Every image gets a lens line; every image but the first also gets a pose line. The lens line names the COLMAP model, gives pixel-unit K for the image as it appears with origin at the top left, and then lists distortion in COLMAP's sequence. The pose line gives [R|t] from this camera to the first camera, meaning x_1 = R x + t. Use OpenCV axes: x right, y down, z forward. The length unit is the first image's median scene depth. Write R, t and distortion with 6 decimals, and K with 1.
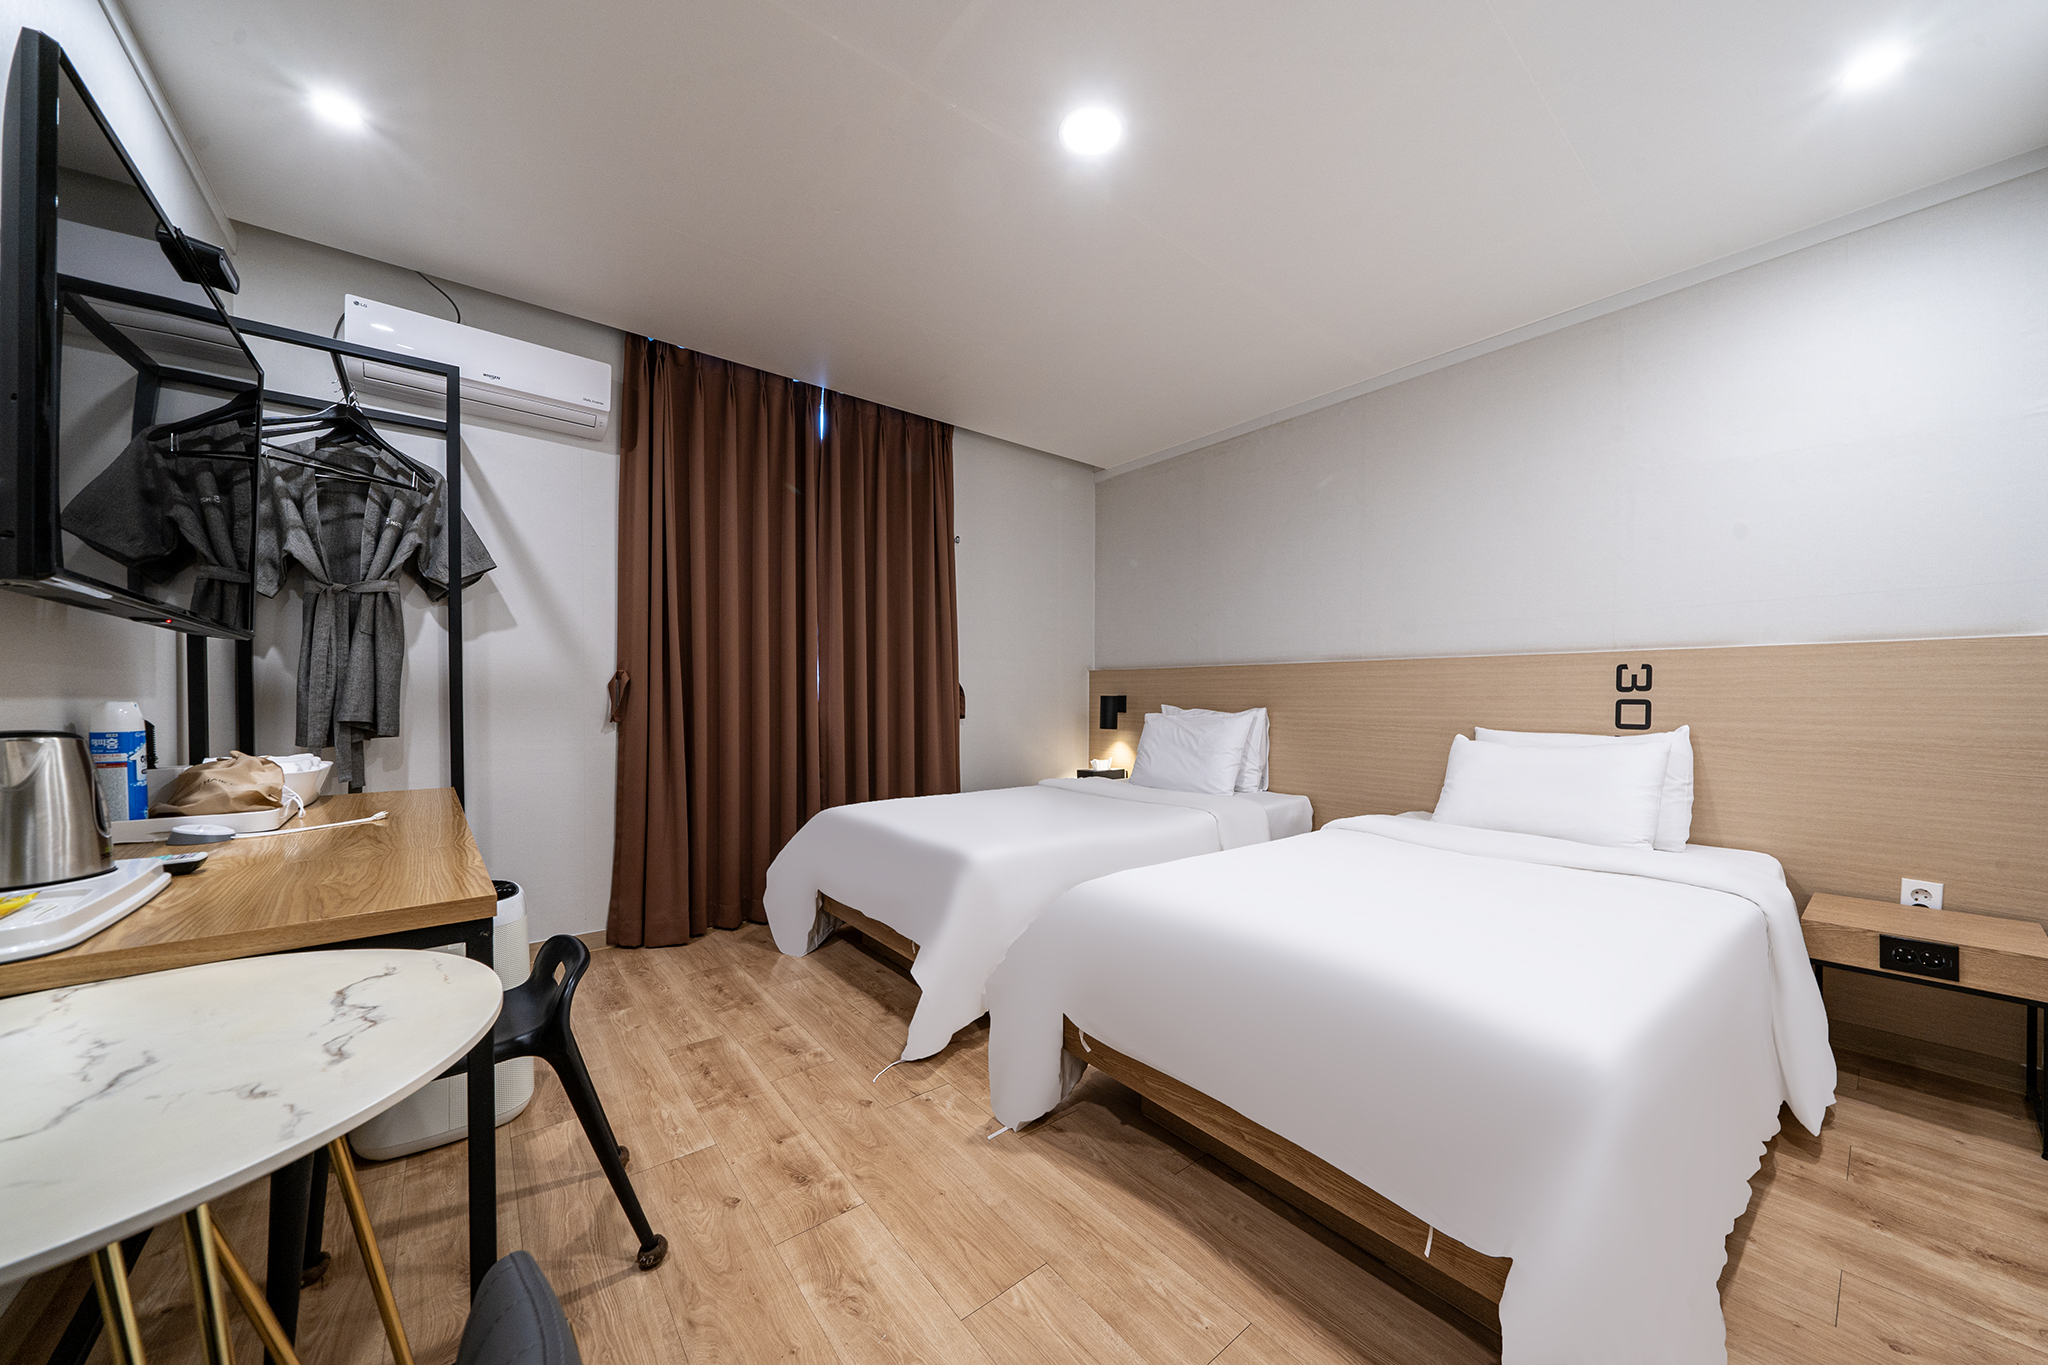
lens RADIAL K [[704.4, 0, 1035.7], [0, 704.4, 703.3], [0, 0, 1]] dist [-0.003885, 0.000258]
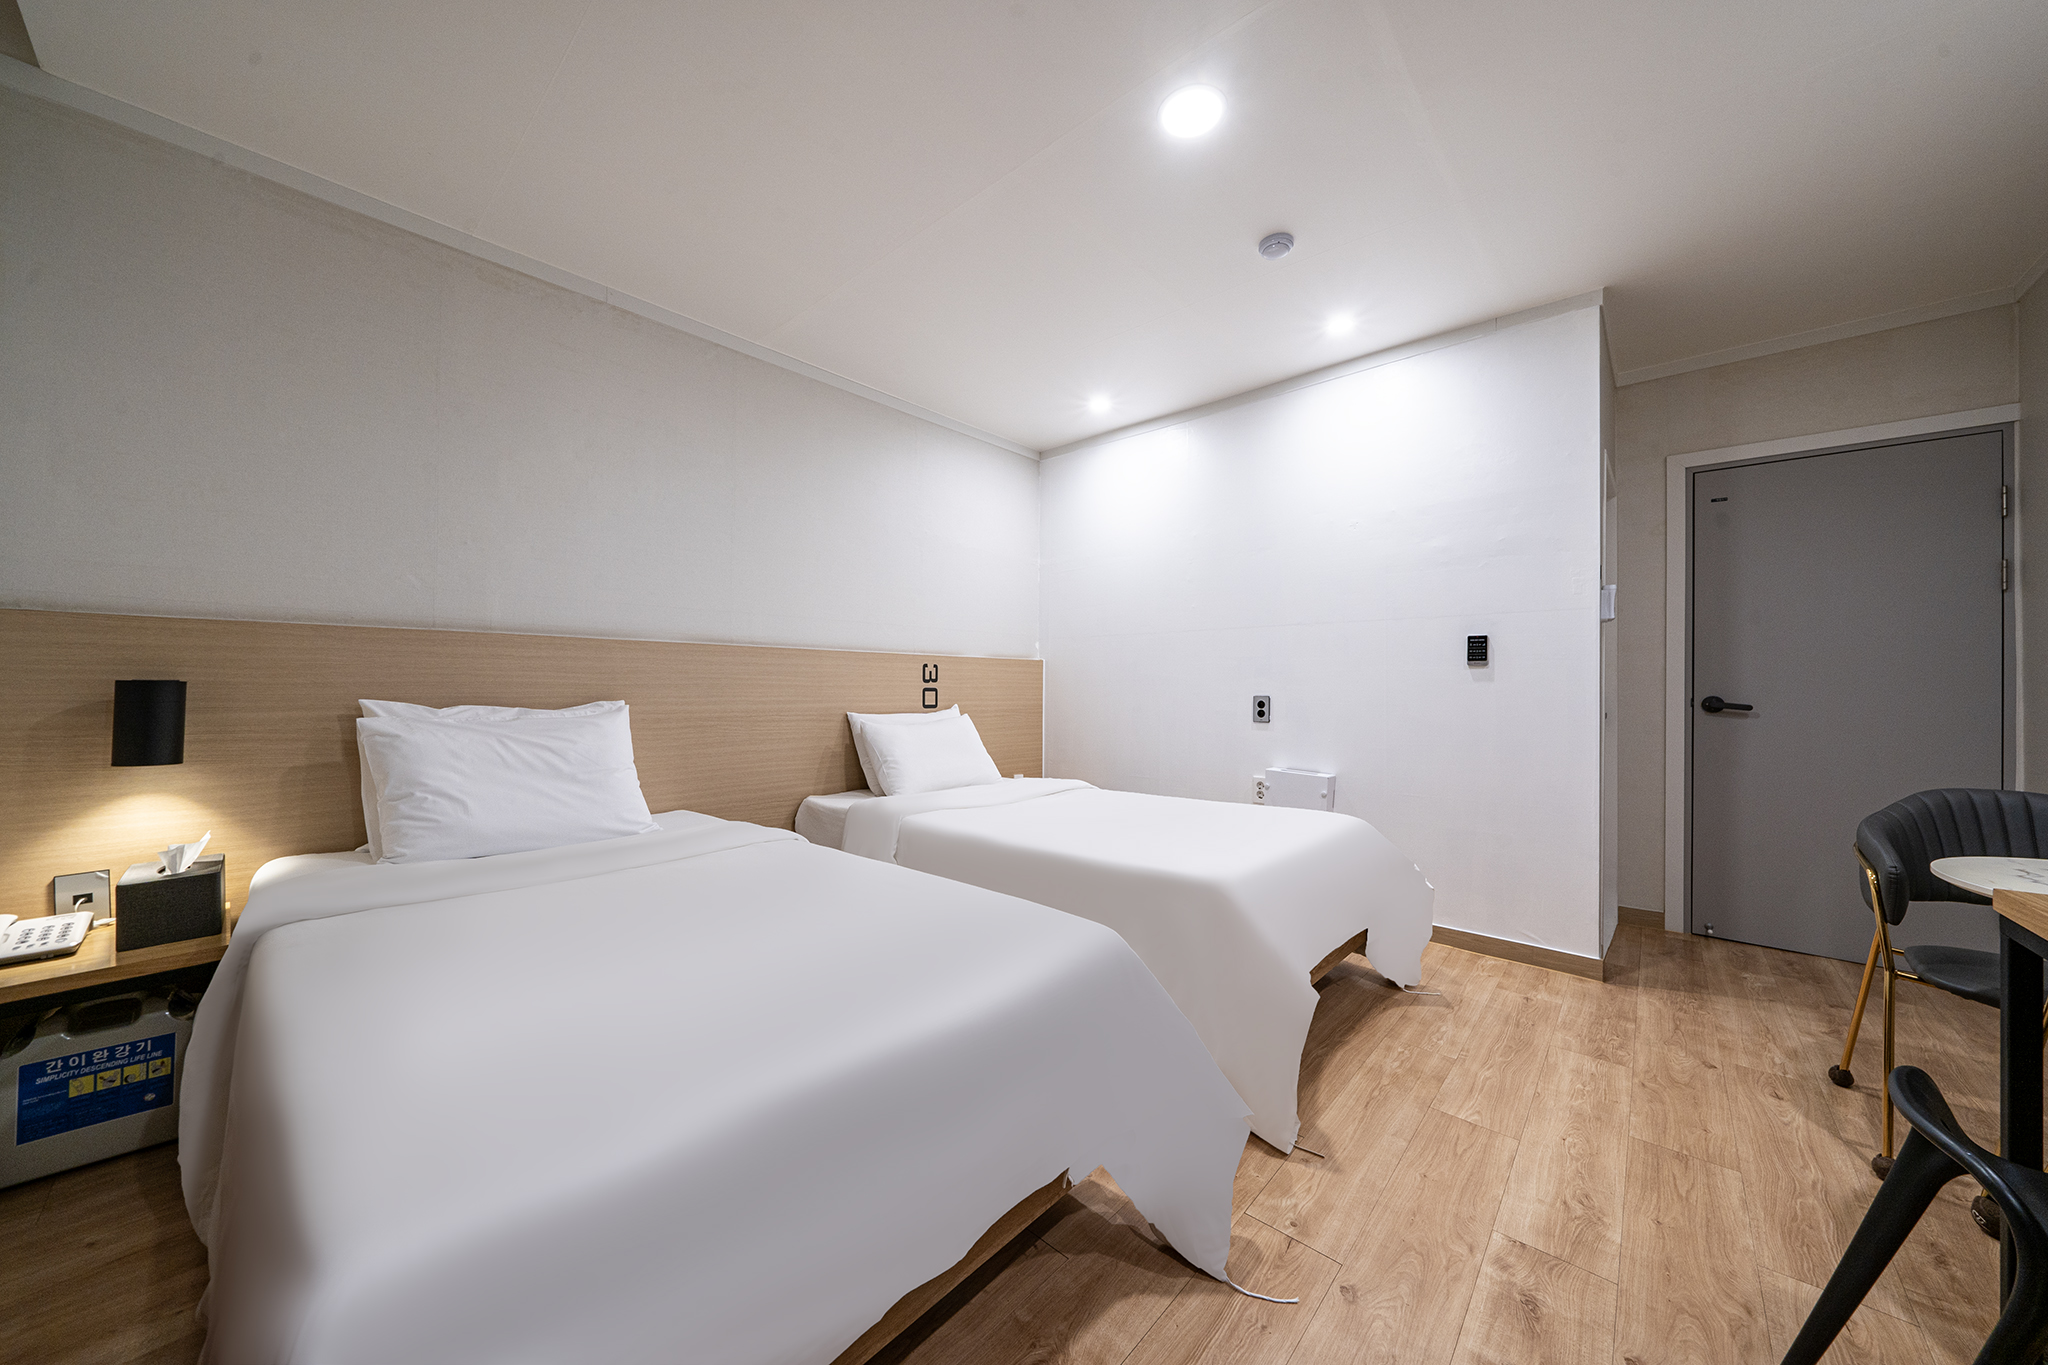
lens RADIAL K [[704.4, 0, 1014.0], [0, 704.4, 677.9], [0, 0, 1]] dist [-0.003885, 0.000258]
pose [[-0.146822, 0.009660, 0.989116, -1.038040], [0.002203, 0.999953, -0.009439, -0.020219], [-0.989161, 0.000794, -0.146836, 1.696297]]
